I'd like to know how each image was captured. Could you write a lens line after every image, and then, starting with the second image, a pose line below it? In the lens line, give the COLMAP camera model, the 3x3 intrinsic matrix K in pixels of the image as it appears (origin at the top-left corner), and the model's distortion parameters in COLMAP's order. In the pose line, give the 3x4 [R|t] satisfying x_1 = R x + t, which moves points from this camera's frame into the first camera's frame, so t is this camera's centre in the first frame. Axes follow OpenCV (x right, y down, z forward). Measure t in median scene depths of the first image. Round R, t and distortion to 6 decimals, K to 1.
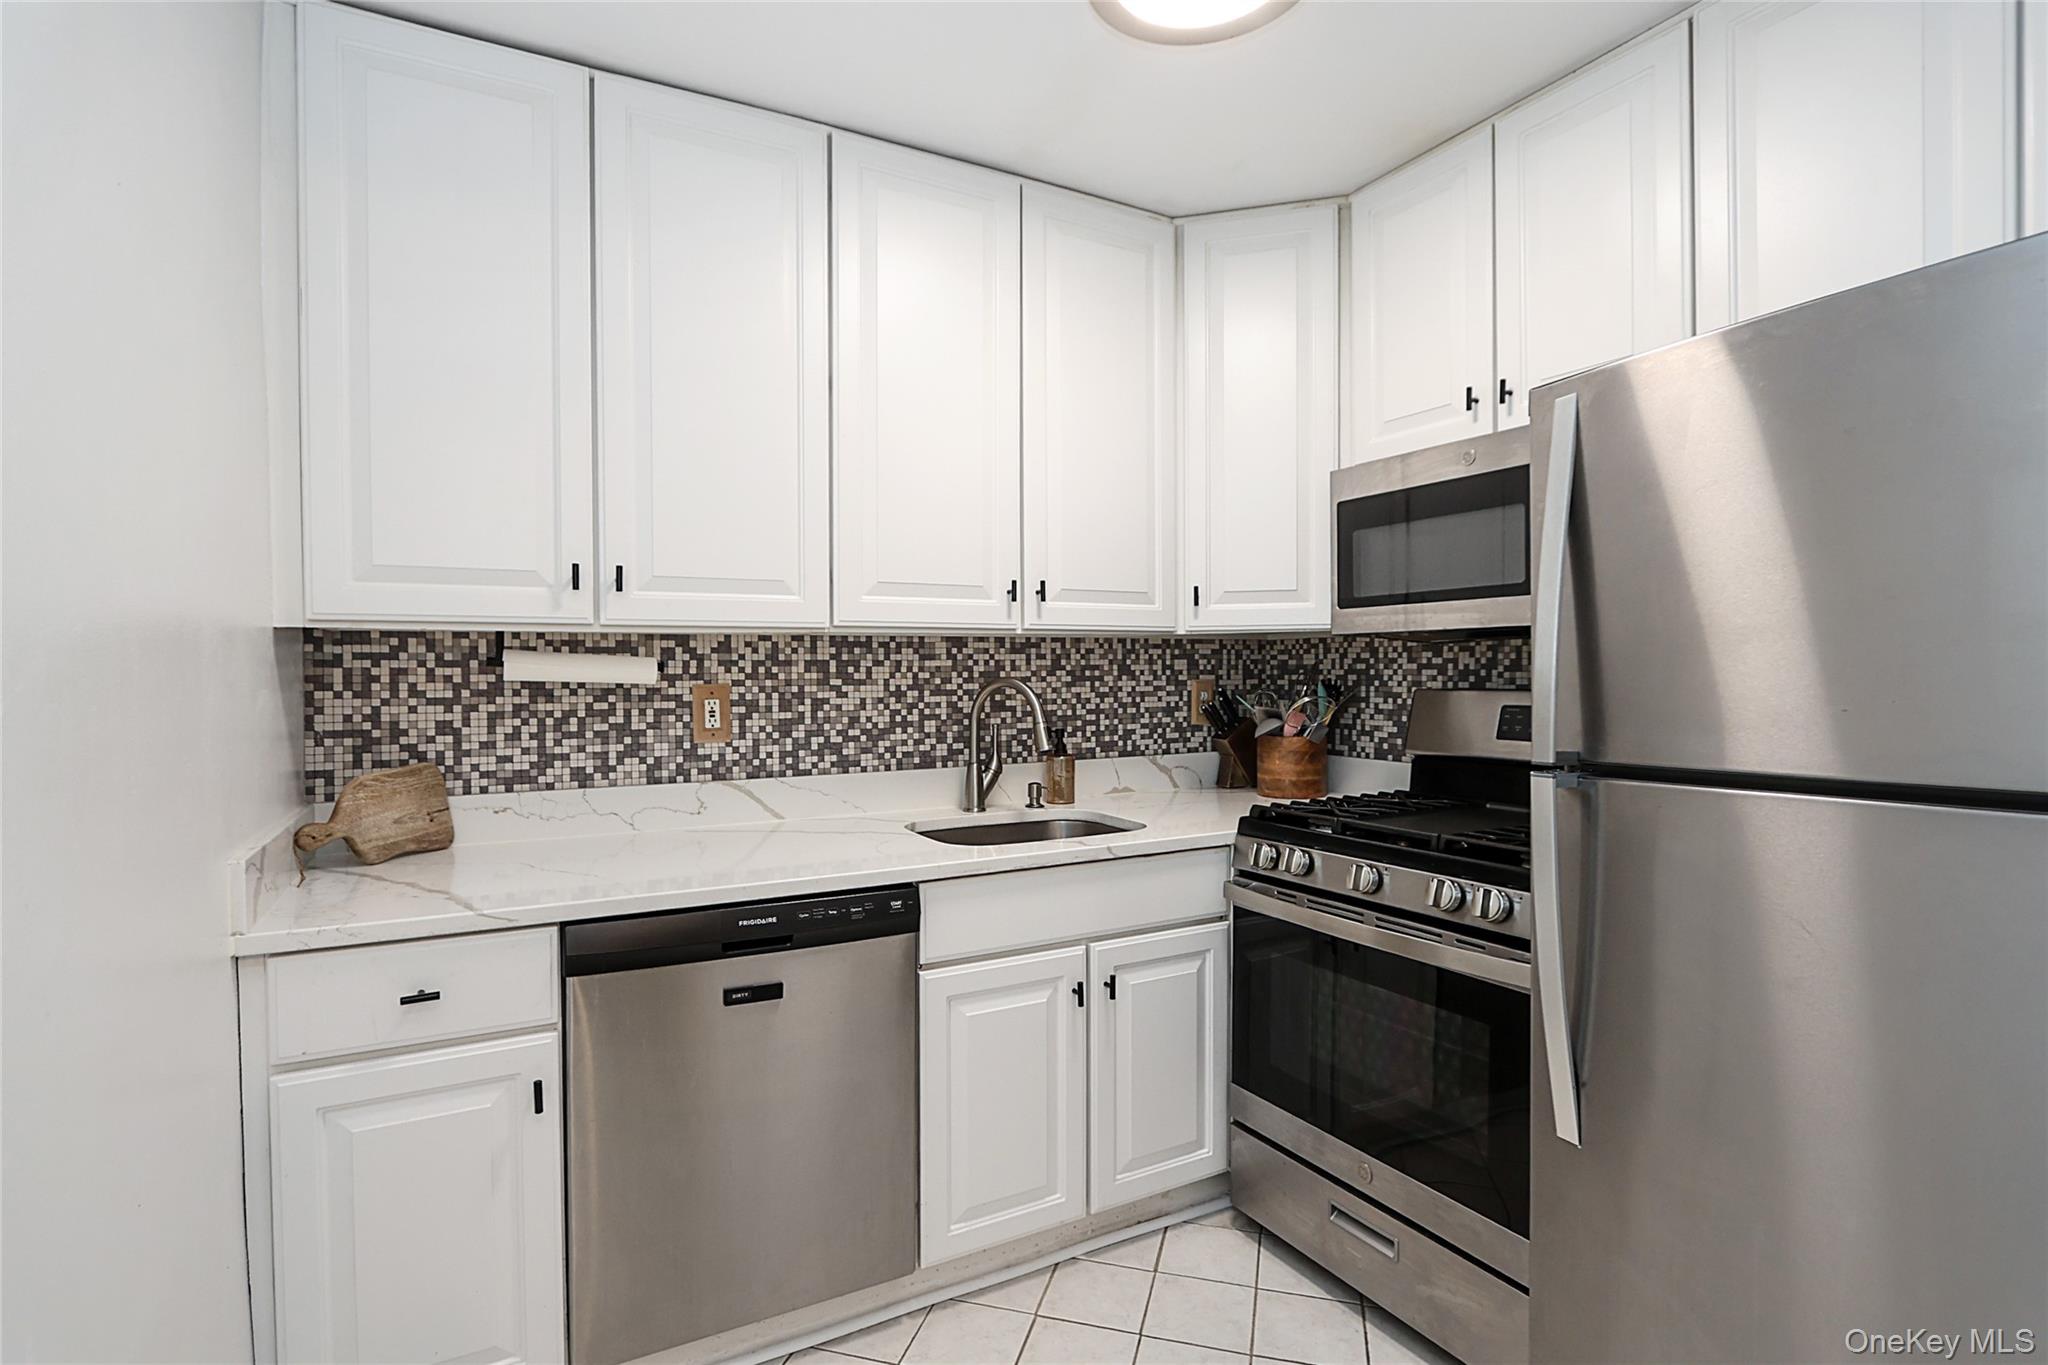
lens RADIAL K [[954.5, 0, 1022.1], [0, 954.5, 686.6], [0, 0, 1]] dist [0.000514, 0.000096]
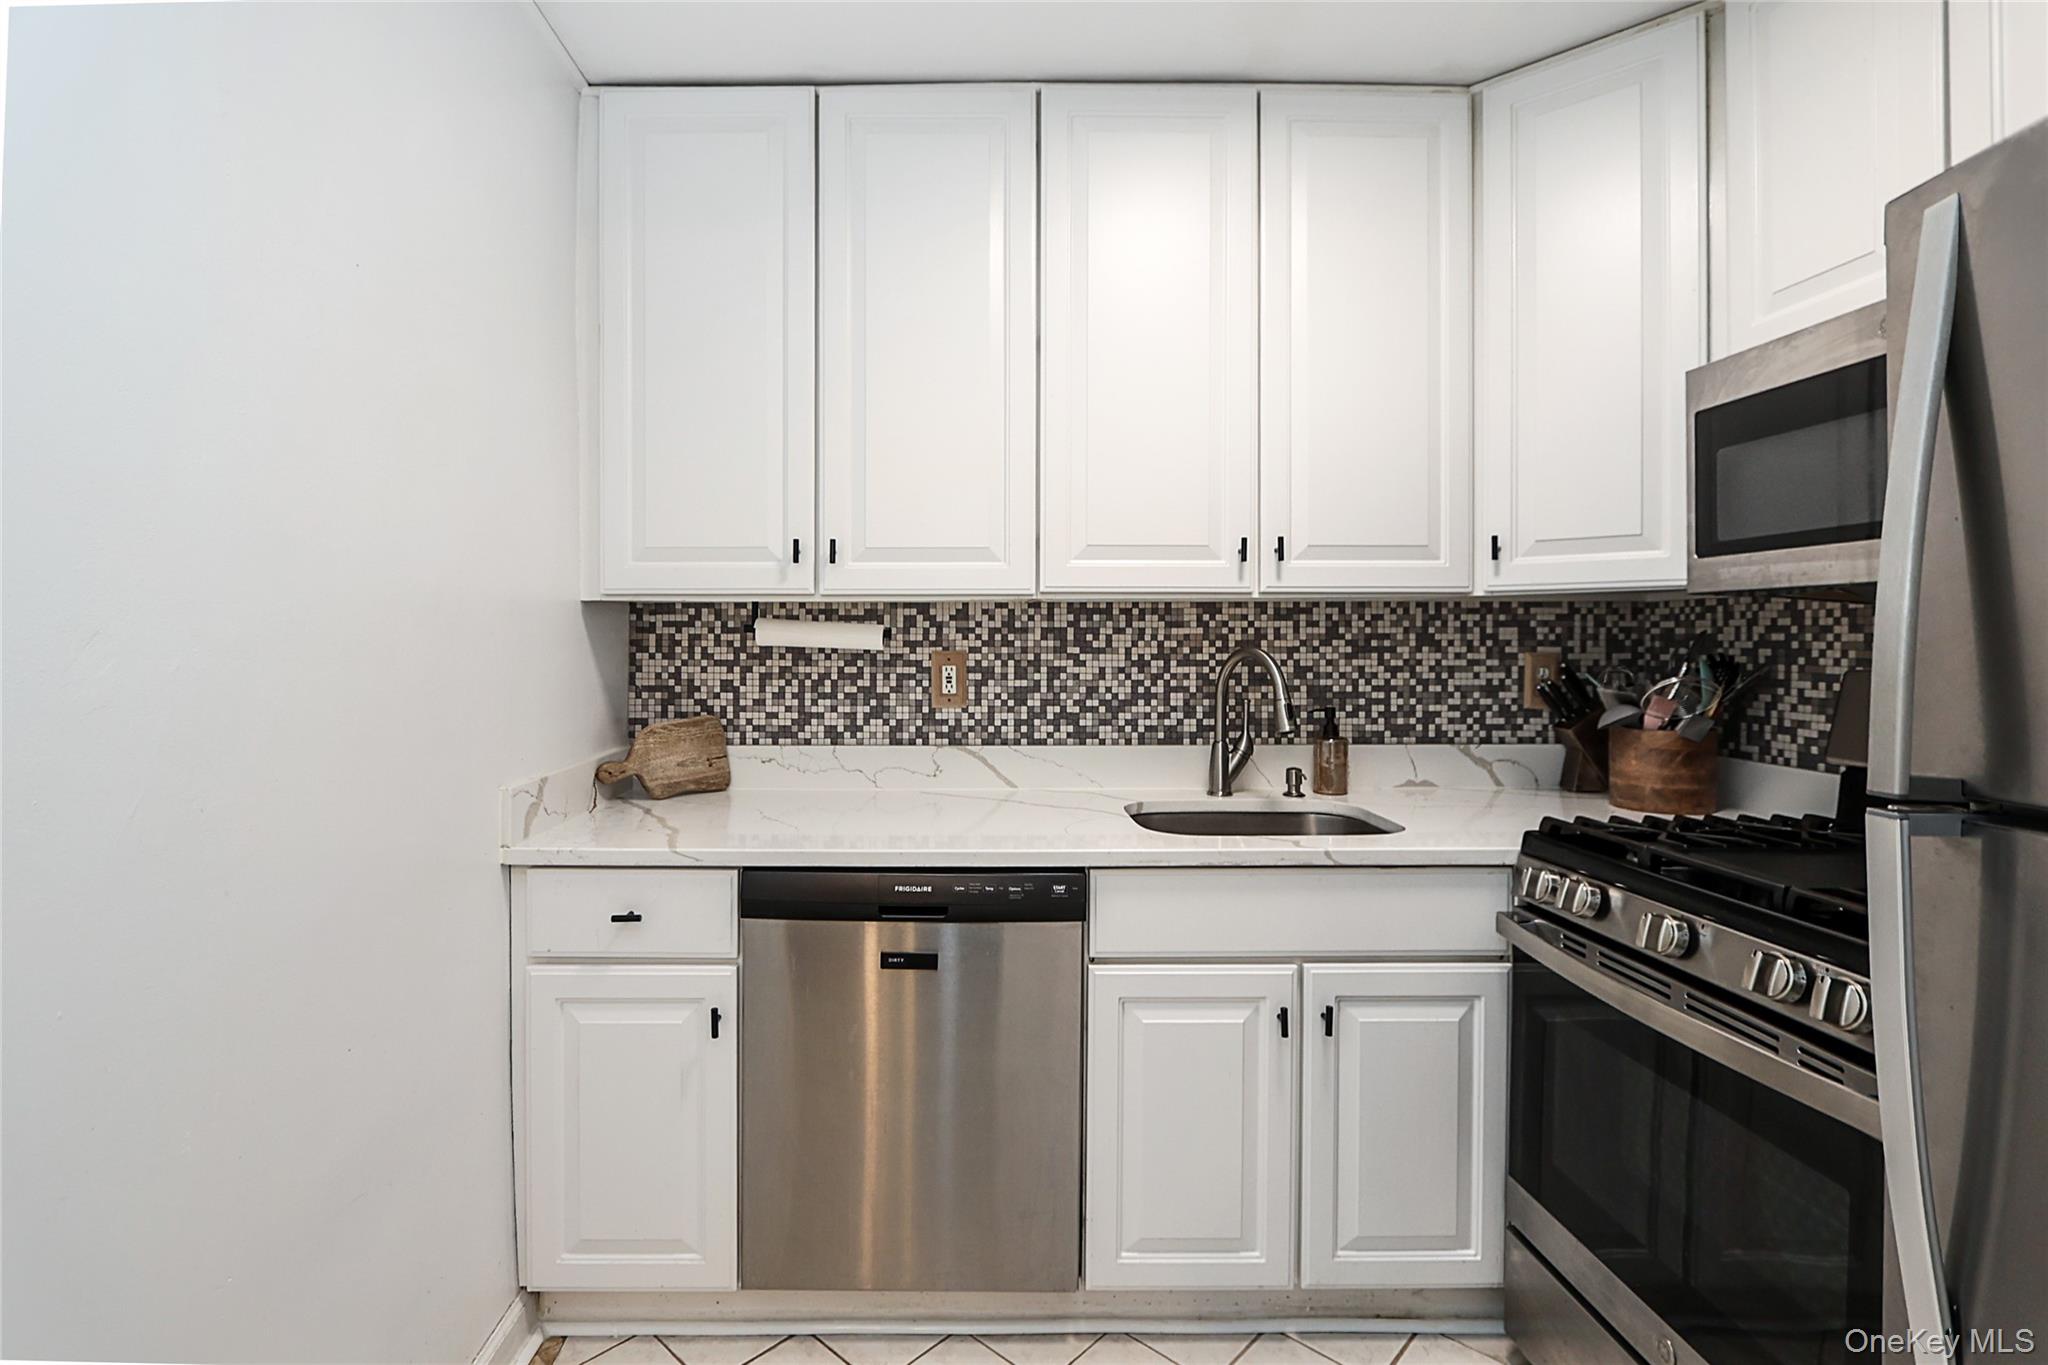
lens RADIAL K [[957.5, 0, 992.5], [0, 957.5, 638.2], [0, 0, 1]] dist [-0.000690, 0.000199]
pose [[0.889472, 0.006169, -0.456947, 0.165902], [-0.013464, 0.999829, -0.012709, -0.003236], [0.456791, 0.017457, 0.889403, 0.092115]]
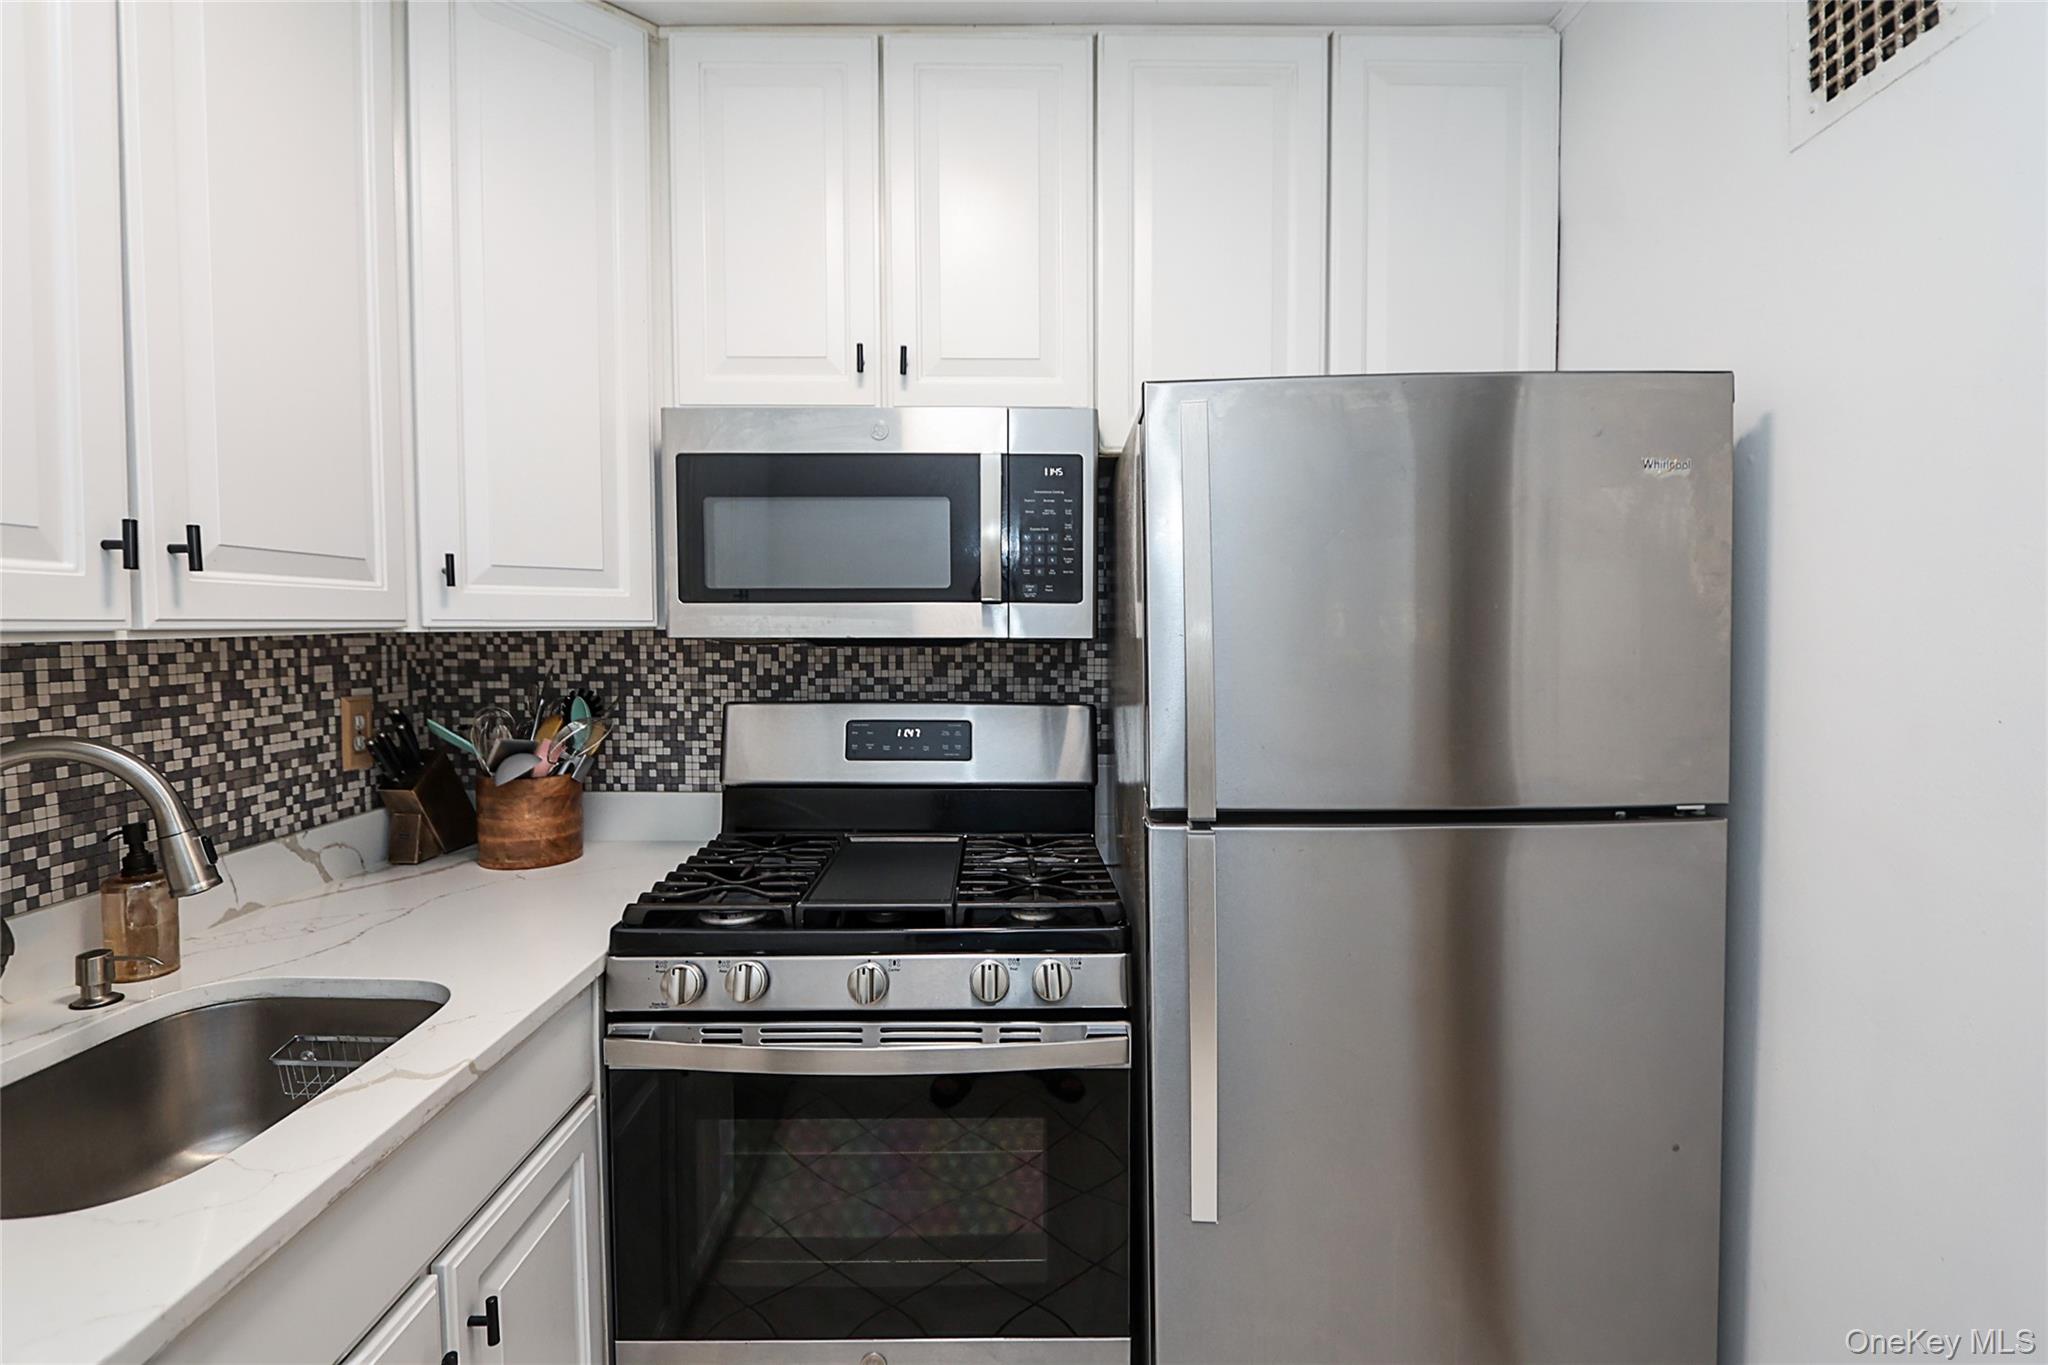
lens RADIAL K [[966.7, 0, 966.5], [0, 966.7, 669.5], [0, 0, 1]] dist [-0.002137, -0.005539]
pose [[0.496901, -0.036284, 0.867049, -0.174428], [0.010278, 0.999302, 0.035928, -0.048463], [-0.867747, -0.008941, 0.496926, 0.396930]]
